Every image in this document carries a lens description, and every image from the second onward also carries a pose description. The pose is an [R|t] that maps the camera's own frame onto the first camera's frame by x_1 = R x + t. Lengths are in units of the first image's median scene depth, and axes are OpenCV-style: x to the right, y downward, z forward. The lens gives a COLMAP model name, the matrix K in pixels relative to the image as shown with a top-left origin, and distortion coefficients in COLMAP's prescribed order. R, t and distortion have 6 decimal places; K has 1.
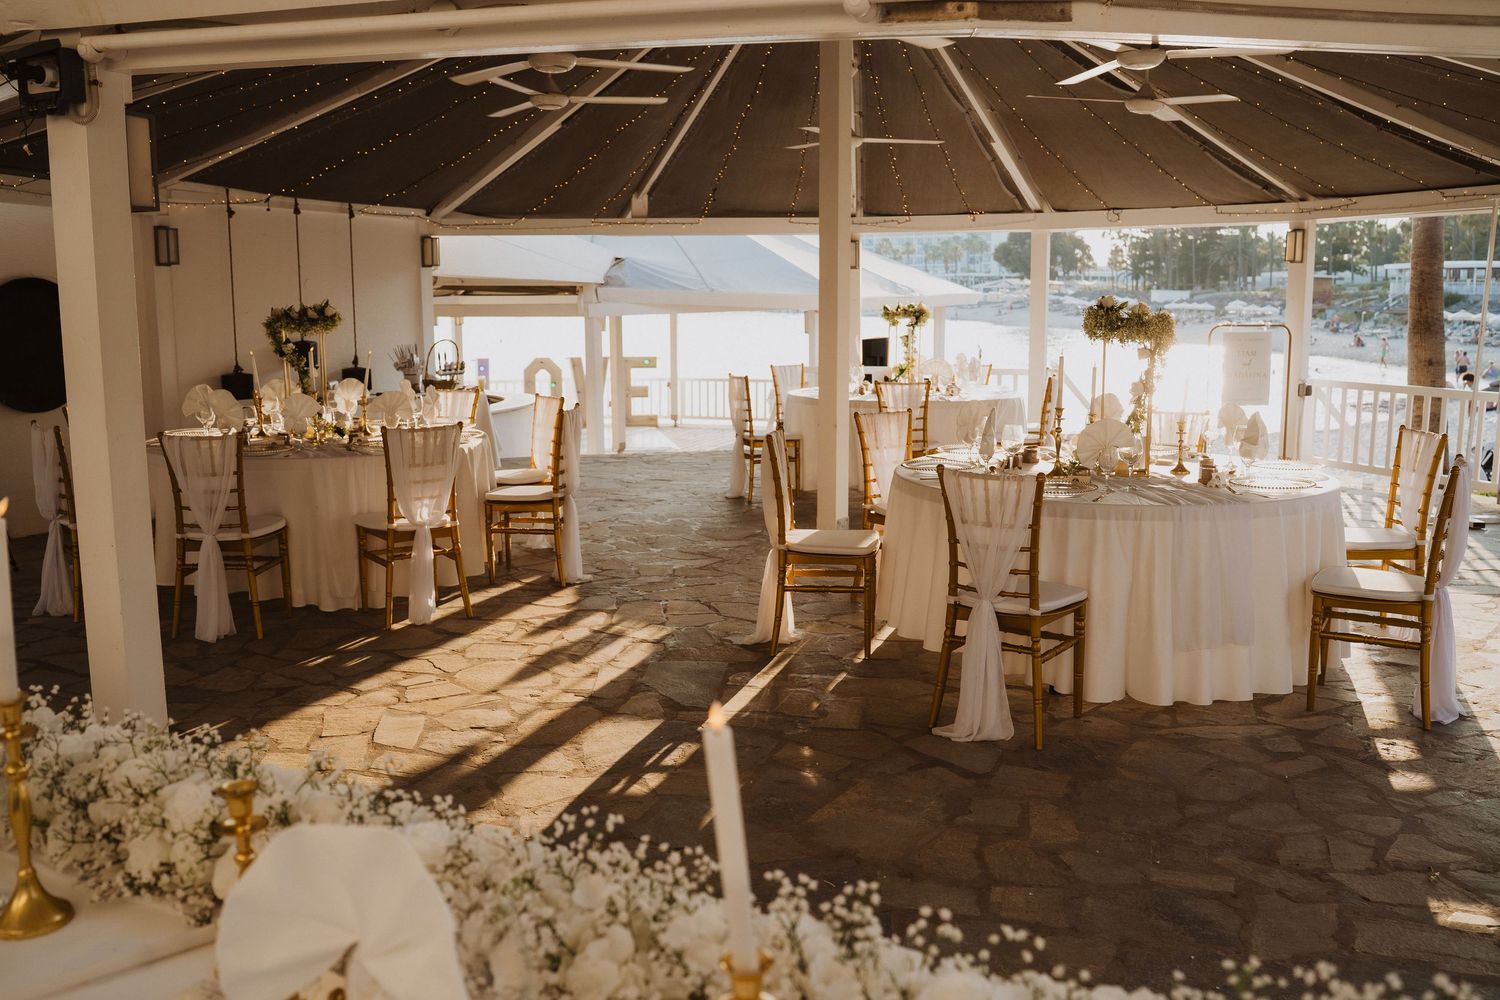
lens RADIAL K [[1264.6, 0, 750.0], [0, 1264.6, 500.0], [0, 0, 1]] dist [-0.103727, 0.075465]
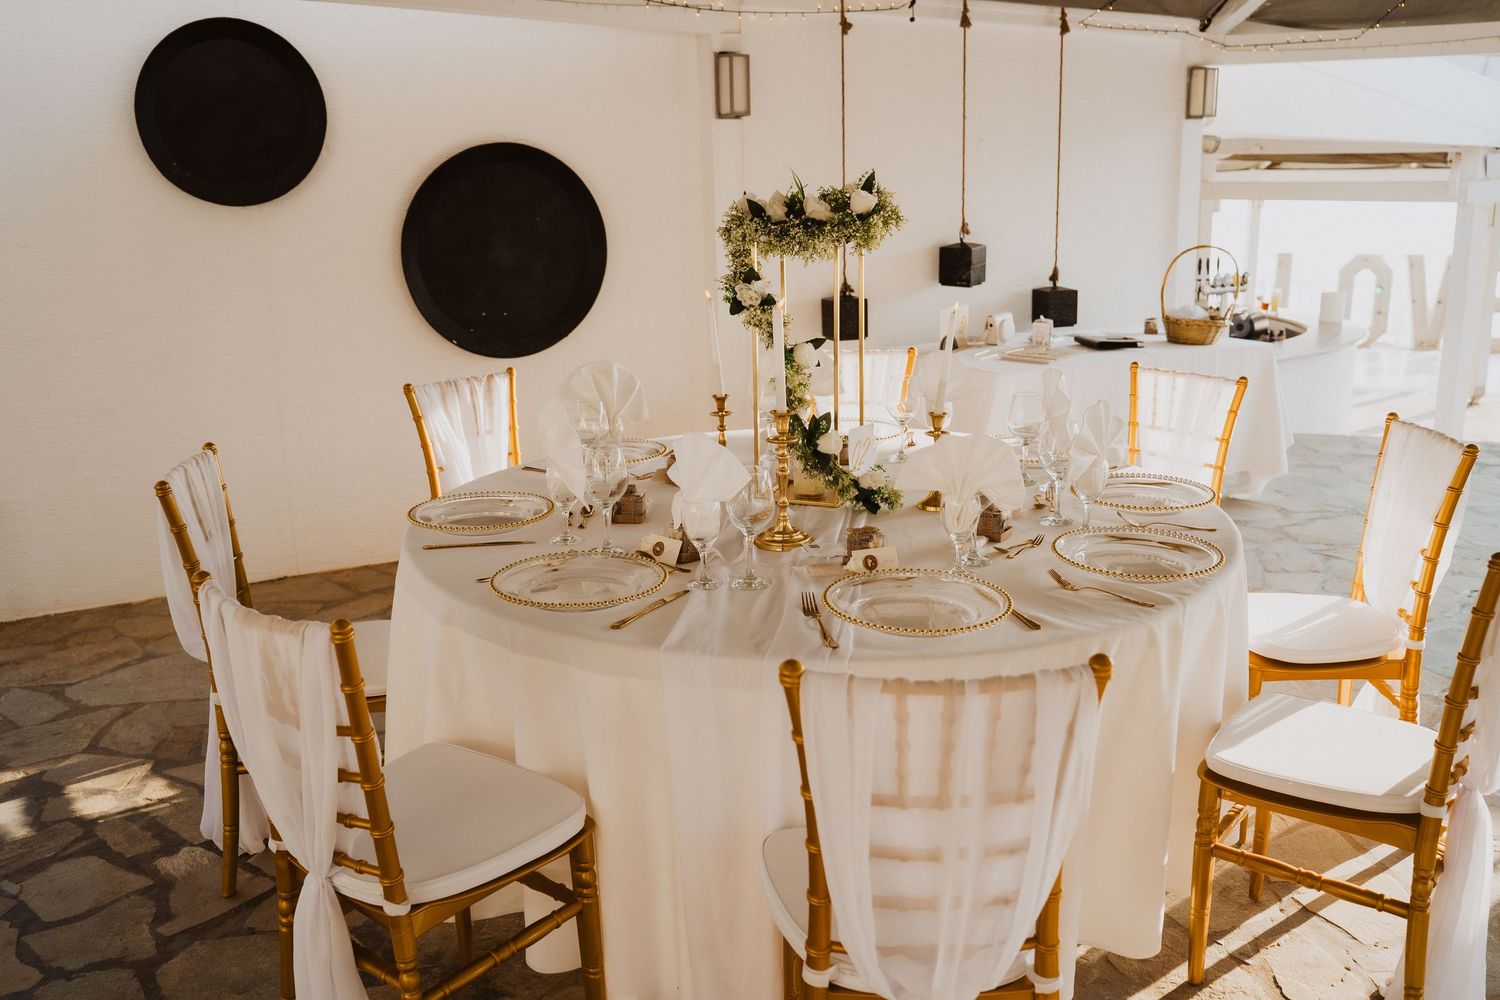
lens RADIAL K [[1264.6, 0, 750.0], [0, 1264.6, 500.0], [0, 0, 1]] dist [-0.103727, 0.075465]
pose [[0.818762, 0.125849, -0.560171, -0.064041], [-0.071440, 0.990429, 0.118093, -0.050413], [0.569672, -0.056671, 0.819916, 0.319439]]
